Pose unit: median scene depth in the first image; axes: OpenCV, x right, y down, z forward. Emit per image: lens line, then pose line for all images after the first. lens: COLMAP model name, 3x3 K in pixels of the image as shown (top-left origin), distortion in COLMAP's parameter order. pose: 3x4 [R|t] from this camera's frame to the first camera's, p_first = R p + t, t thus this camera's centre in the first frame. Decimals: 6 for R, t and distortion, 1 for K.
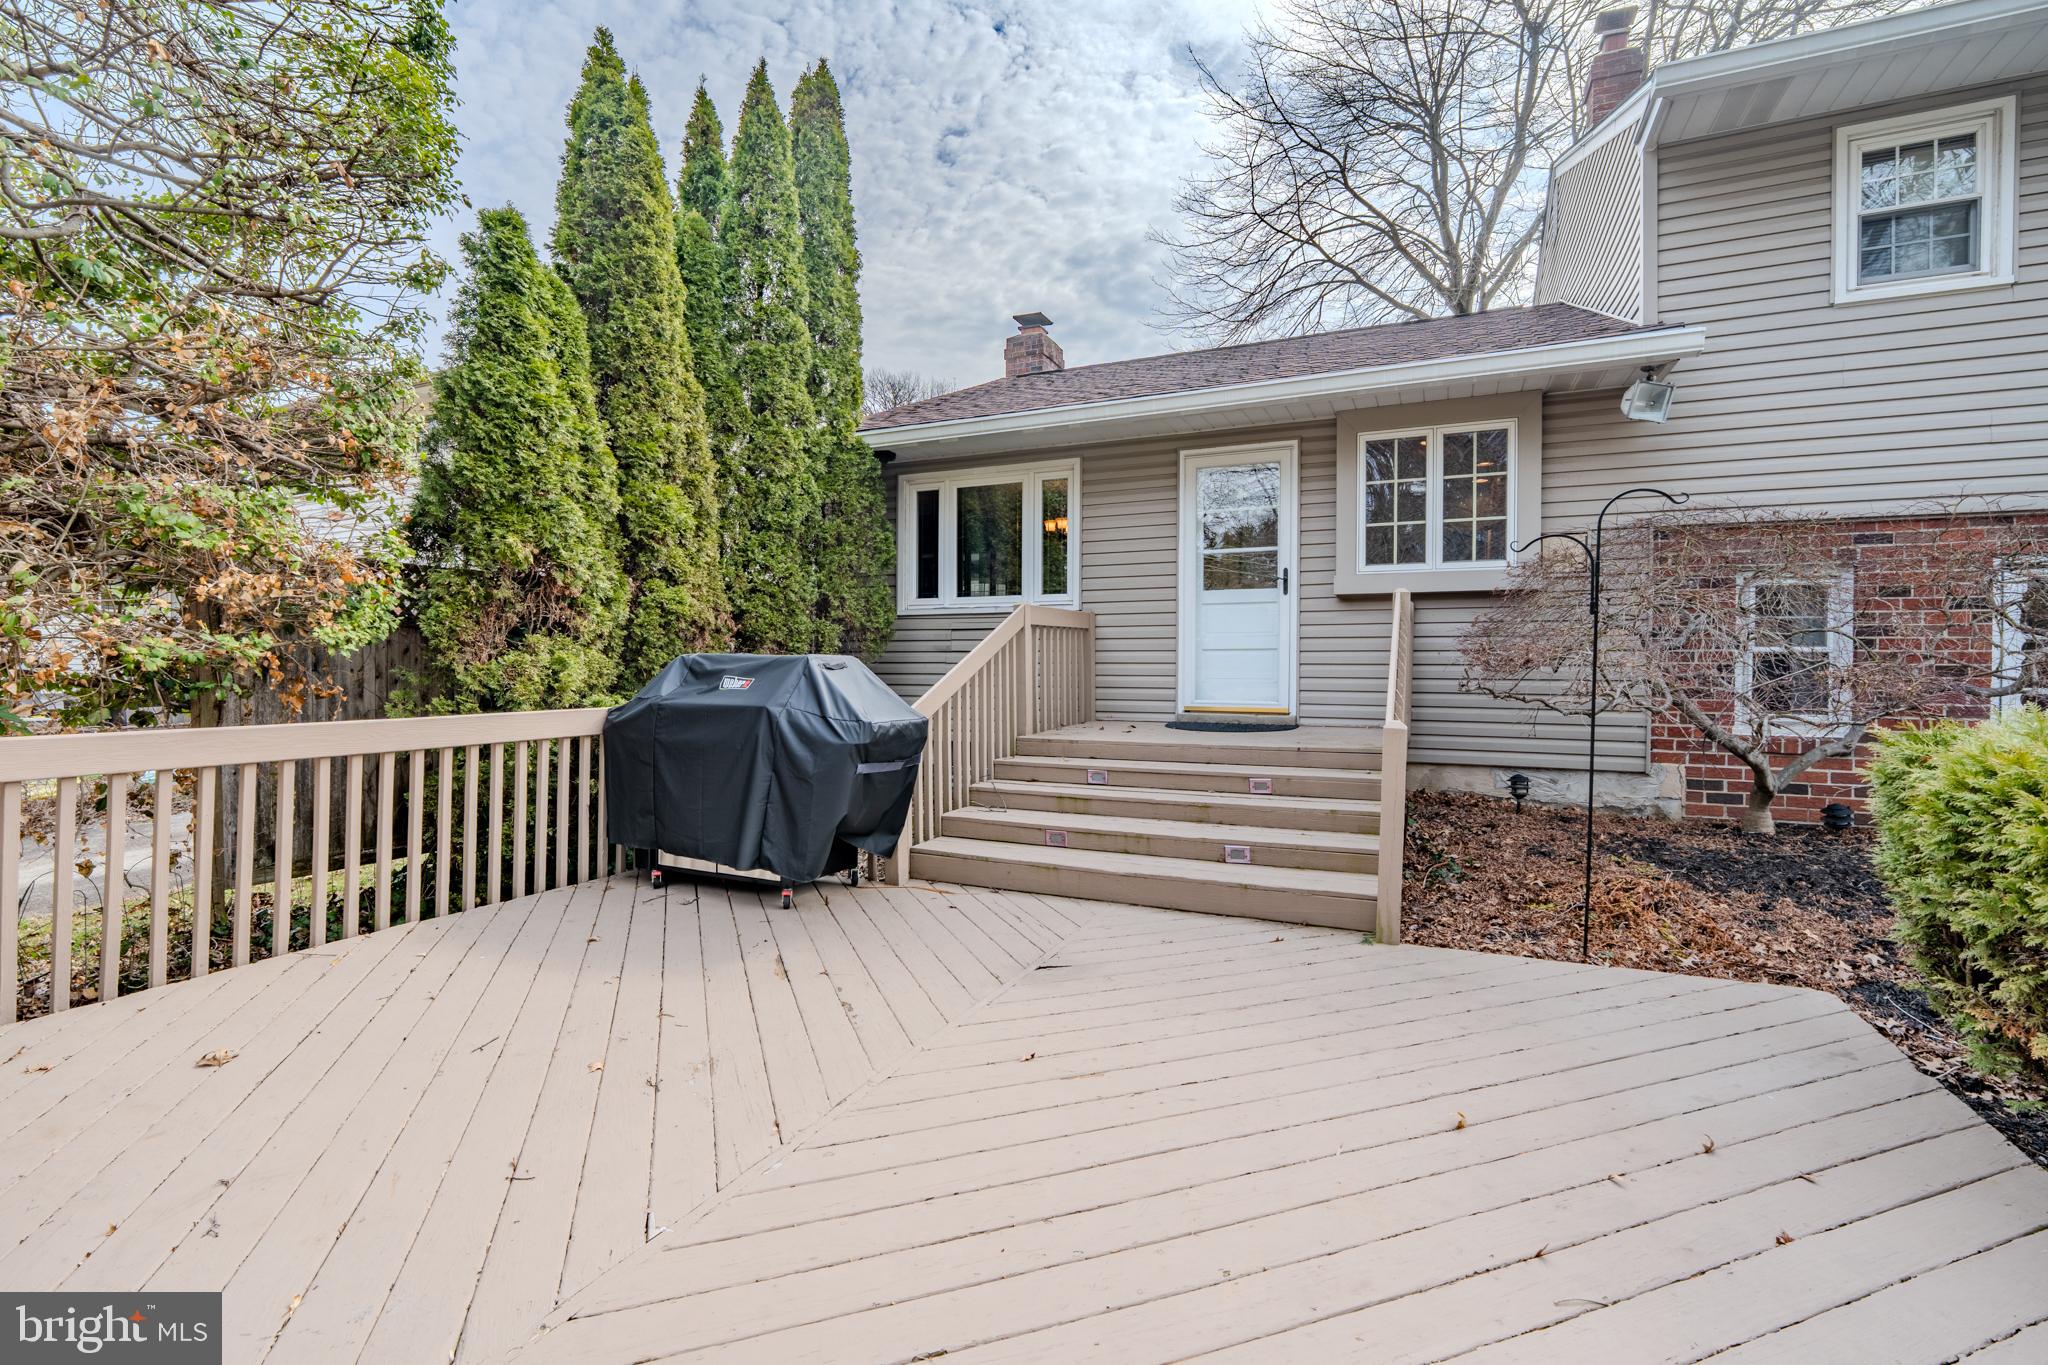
lens RADIAL K [[886.9, 0, 1035.3], [0, 886.9, 674.9], [0, 0, 1]] dist [-0.003169, 0.000188]
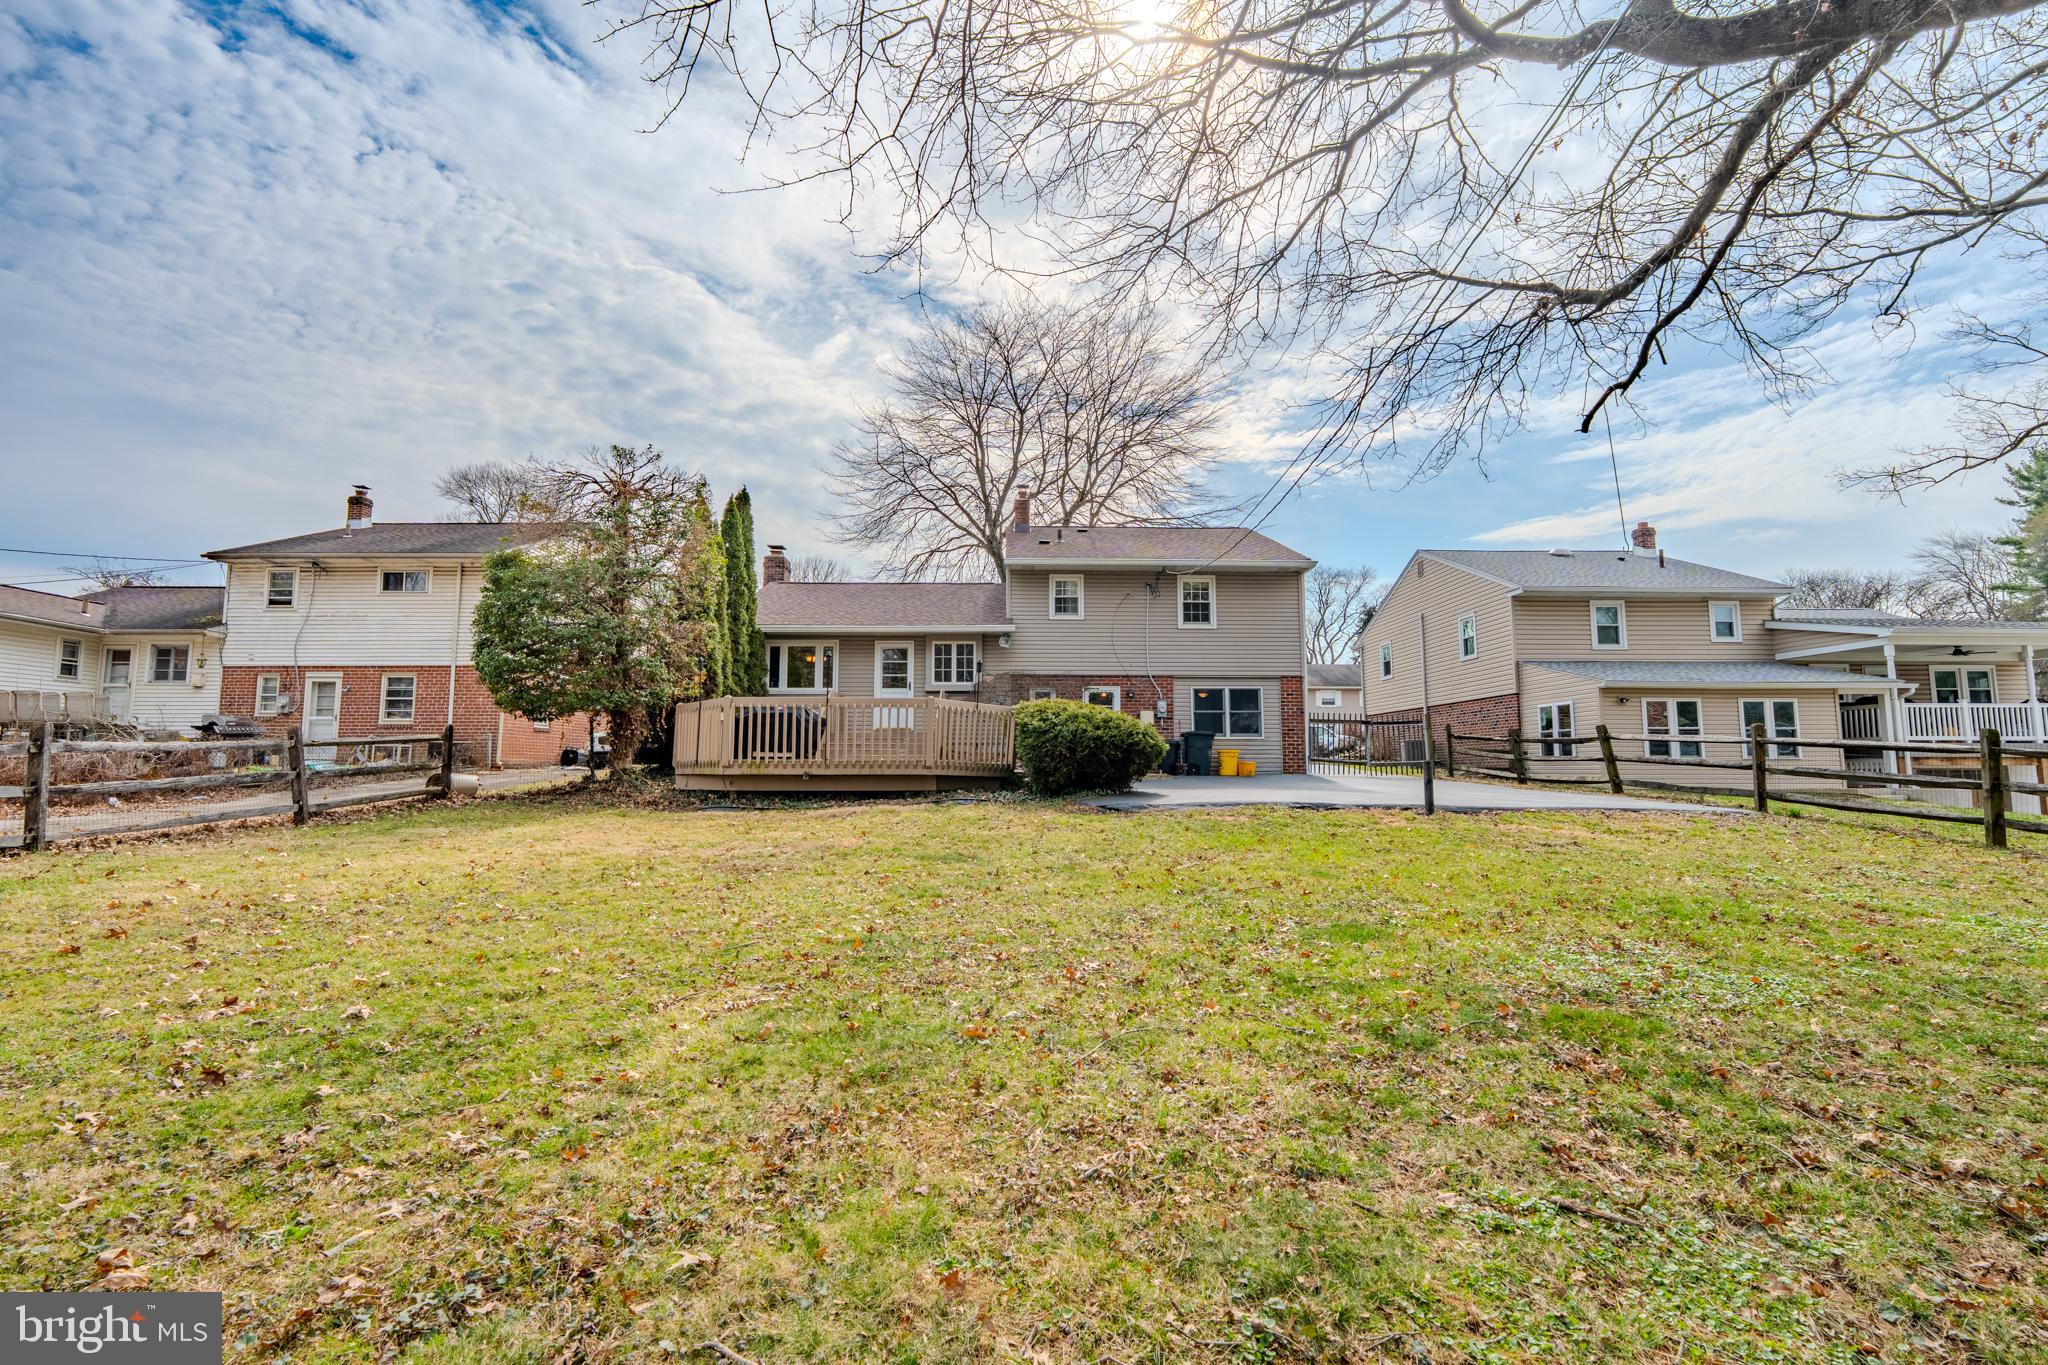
lens RADIAL K [[886.9, 0, 1025.6], [0, 886.9, 677.7], [0, 0, 1]] dist [-0.003169, 0.000188]
pose [[0.904986, 0.035166, 0.423985, -0.709104], [0.006151, 0.995392, -0.095688, 0.175564], [-0.425396, 0.089204, 0.900600, -2.089734]]
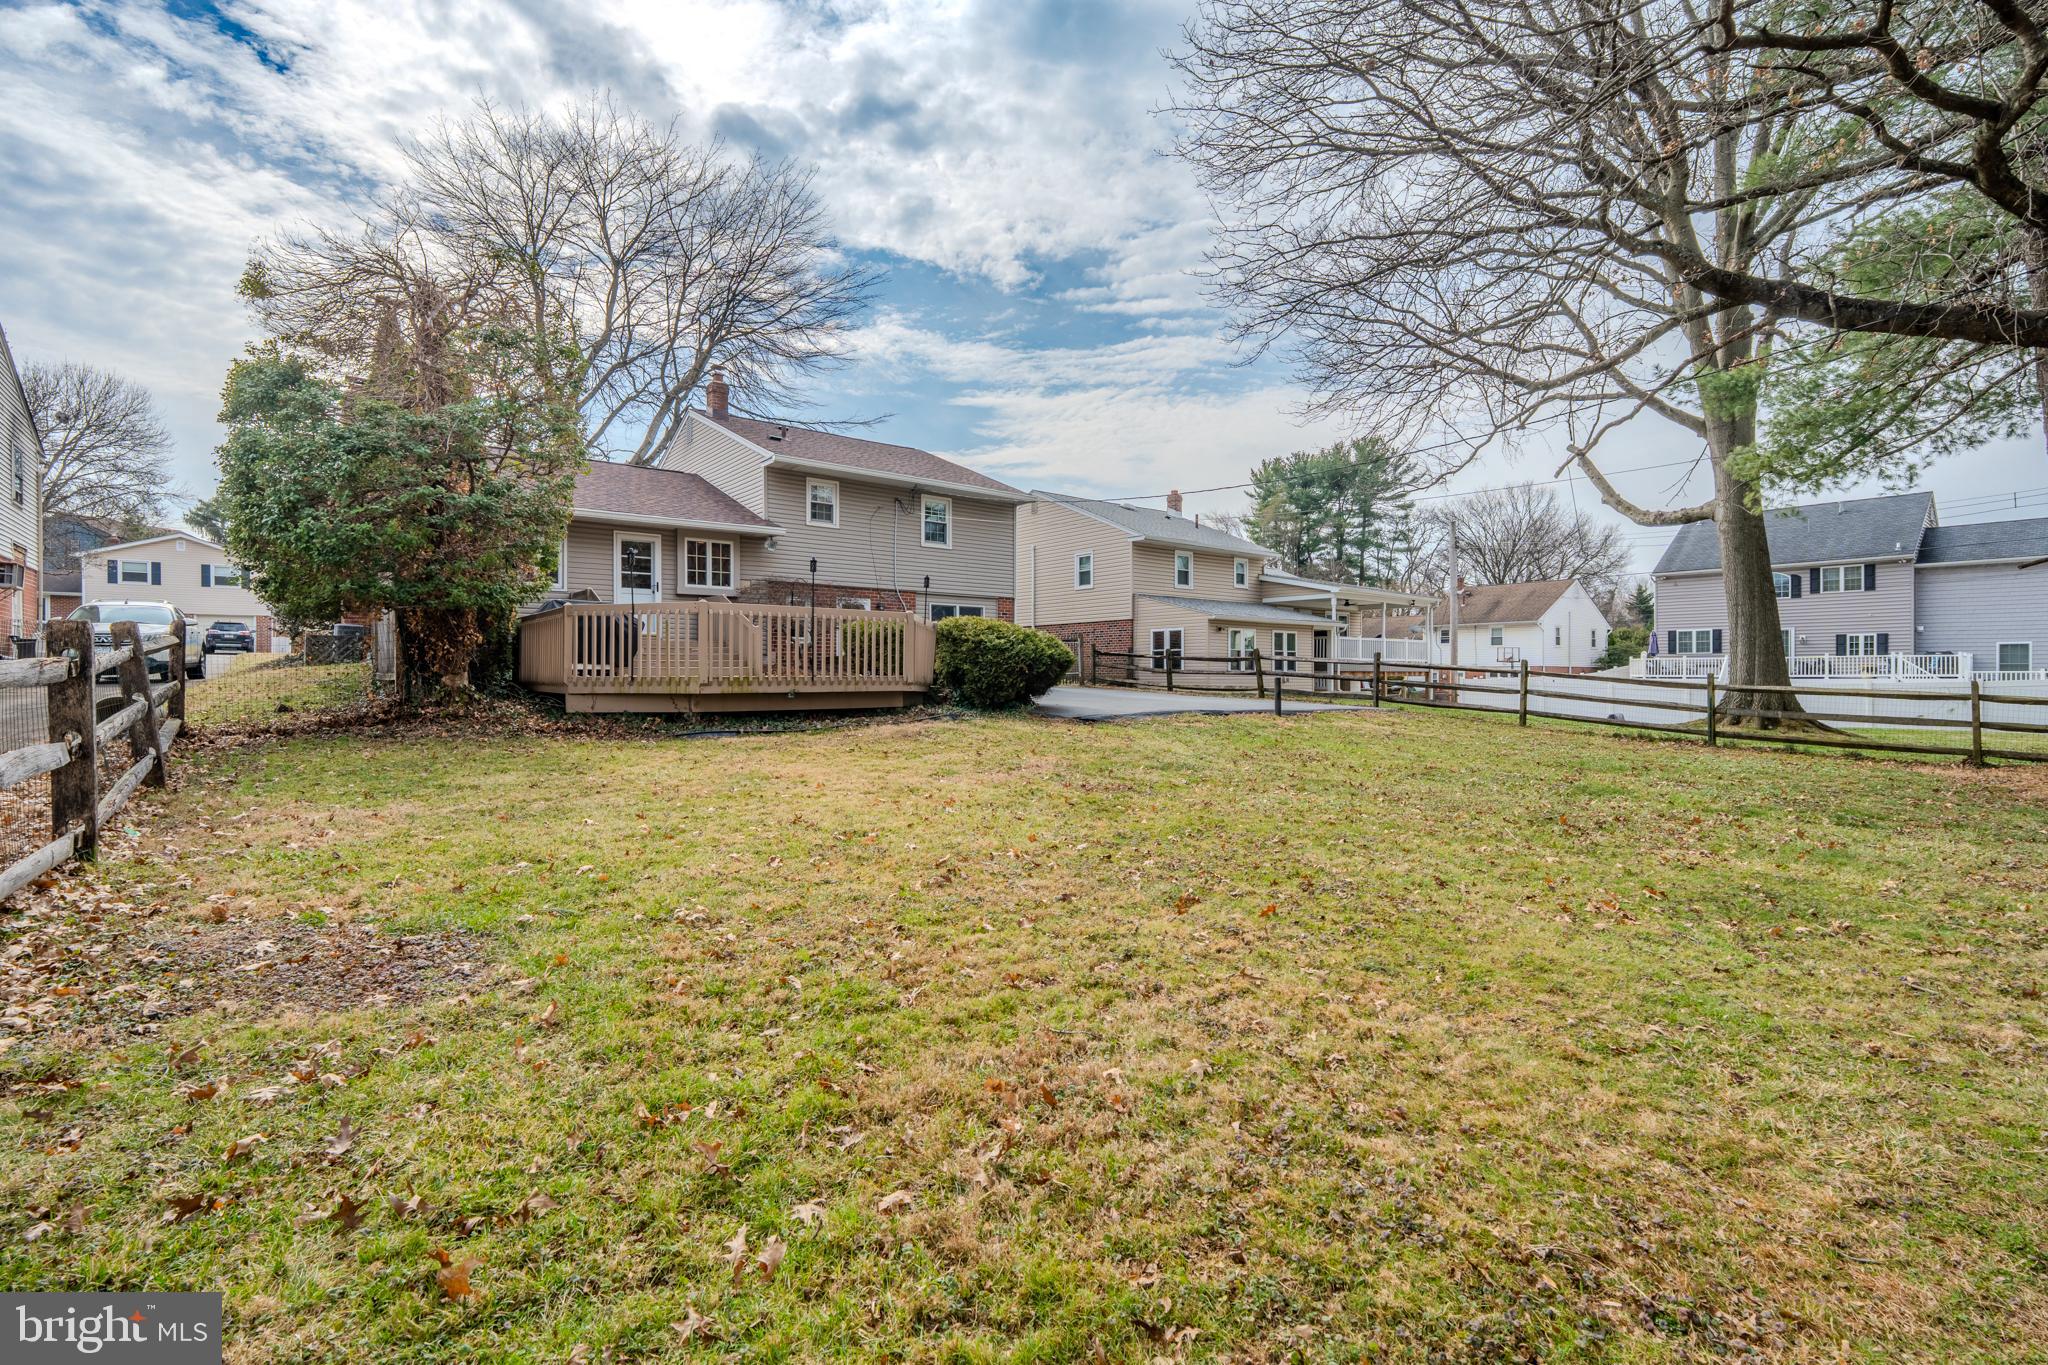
lens RADIAL K [[886.9, 0, 1032.6], [0, 886.9, 686.1], [0, 0, 1]] dist [-0.003169, 0.000188]
pose [[0.462404, -0.021633, 0.886406, -1.691824], [0.000006, 0.999702, 0.024395, 0.139994], [-0.886669, -0.011275, 0.462266, -1.344829]]
